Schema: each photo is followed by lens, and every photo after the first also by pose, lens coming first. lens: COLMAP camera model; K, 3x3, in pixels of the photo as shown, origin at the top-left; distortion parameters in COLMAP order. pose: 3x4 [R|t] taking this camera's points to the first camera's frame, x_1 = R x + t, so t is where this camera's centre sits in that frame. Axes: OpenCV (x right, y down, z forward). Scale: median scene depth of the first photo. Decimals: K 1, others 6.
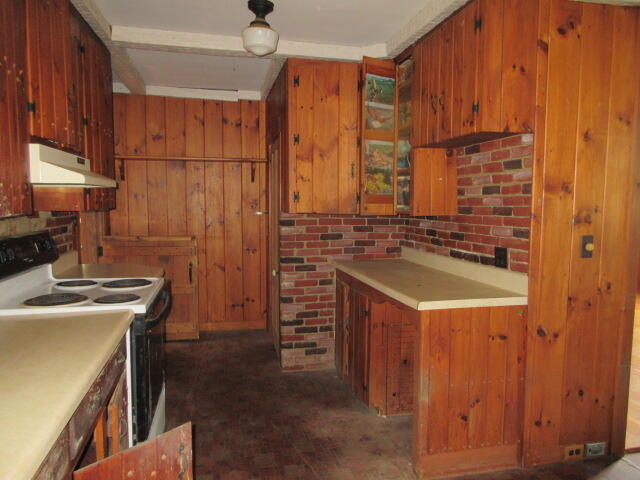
lens RADIAL K [[472.0, 0, 320.0], [0, 472.0, 240.0], [0, 0, 1]] dist [-0.000775, 0.000318]
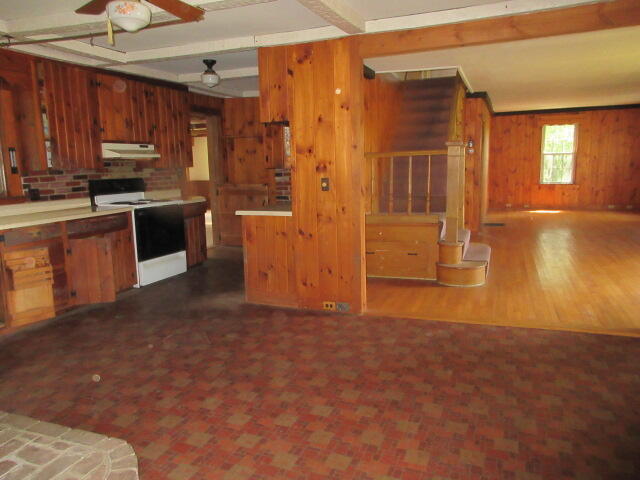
lens RADIAL K [[472.0, 0, 320.0], [0, 472.0, 240.0], [0, 0, 1]] dist [-0.000775, 0.000318]
pose [[0.819751, 0.069458, -0.568492, 1.535237], [-0.023286, 0.995840, 0.088094, 0.064794], [0.572246, -0.058977, 0.817959, -0.424283]]
